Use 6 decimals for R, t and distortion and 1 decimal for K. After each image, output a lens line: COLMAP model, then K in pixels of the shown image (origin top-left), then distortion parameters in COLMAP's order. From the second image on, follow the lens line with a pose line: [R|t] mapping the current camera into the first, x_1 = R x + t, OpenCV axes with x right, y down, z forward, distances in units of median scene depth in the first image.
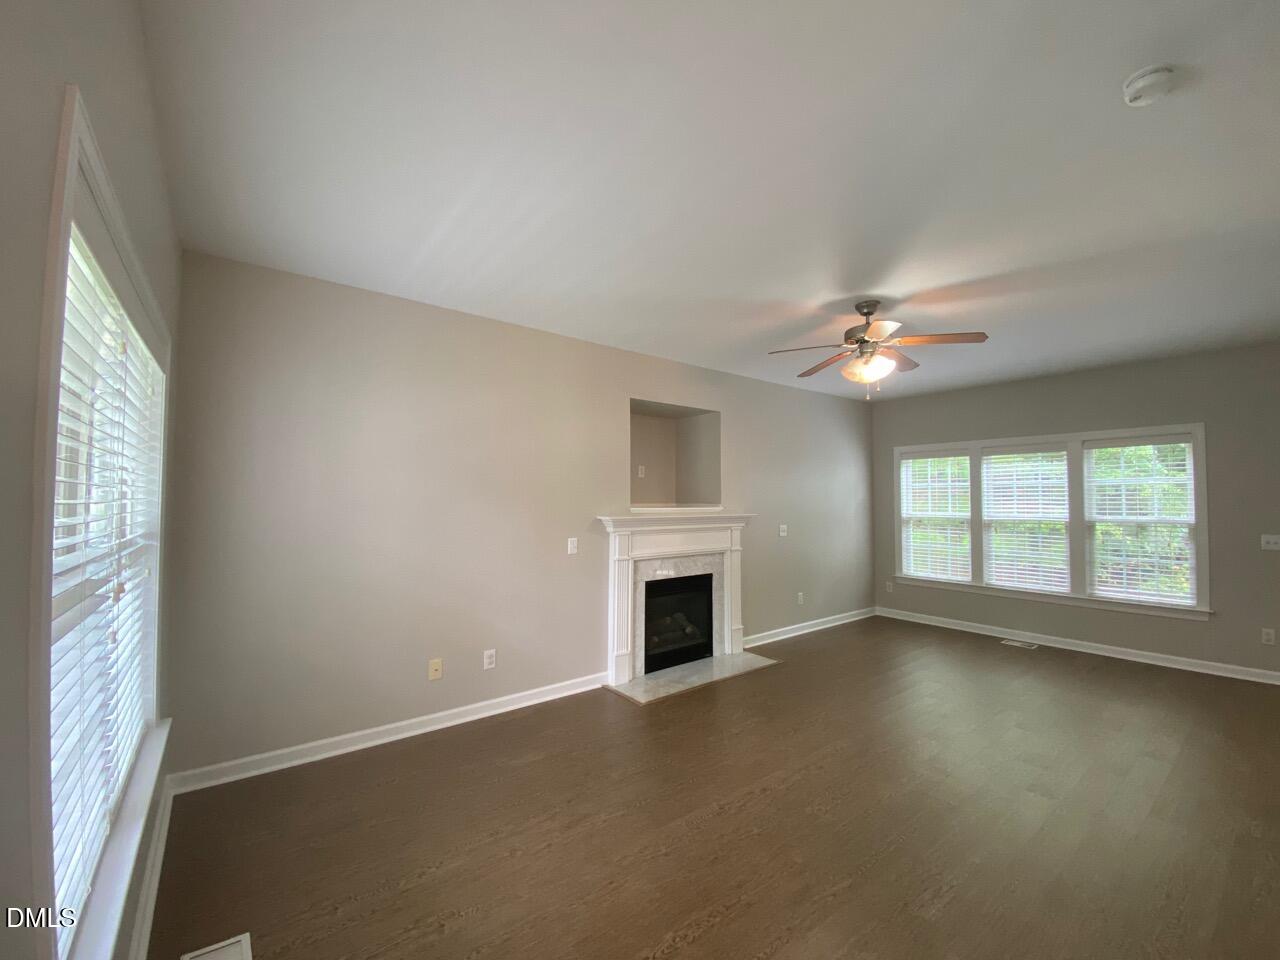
lens RADIAL K [[530.2, 0, 640.4], [0, 530.2, 468.8], [0, 0, 1]] dist [0.003158, 0.000186]
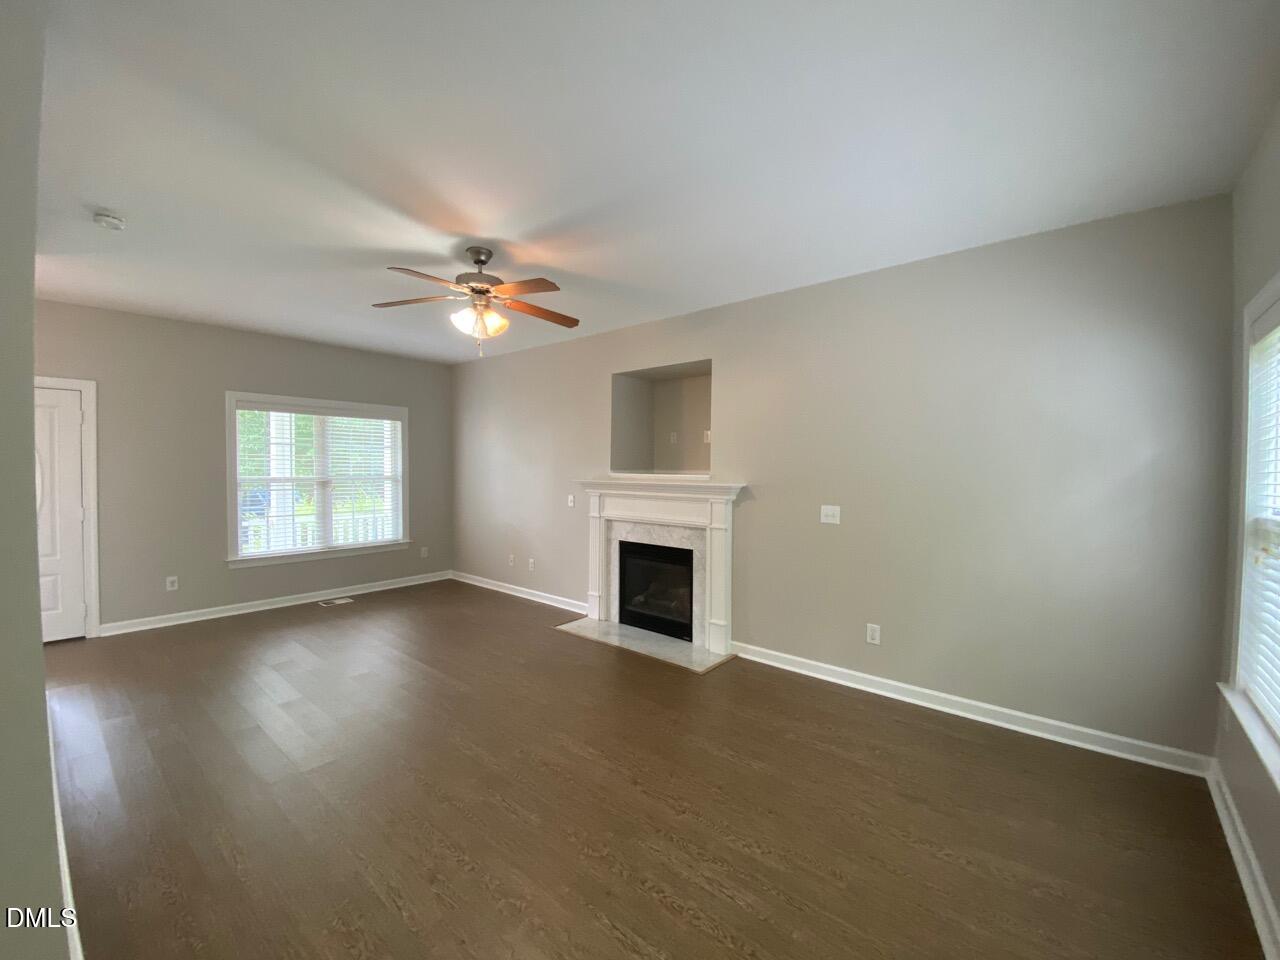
lens RADIAL K [[526.5, 0, 640.0], [0, 526.5, 480.0], [0, 0, 1]] dist [-0.001610, -0.000070]
pose [[0.193812, 0.025785, -0.980700, 1.043983], [0.055345, 0.997775, 0.037171, 0.047744], [0.979476, -0.061481, 0.191953, 0.812077]]
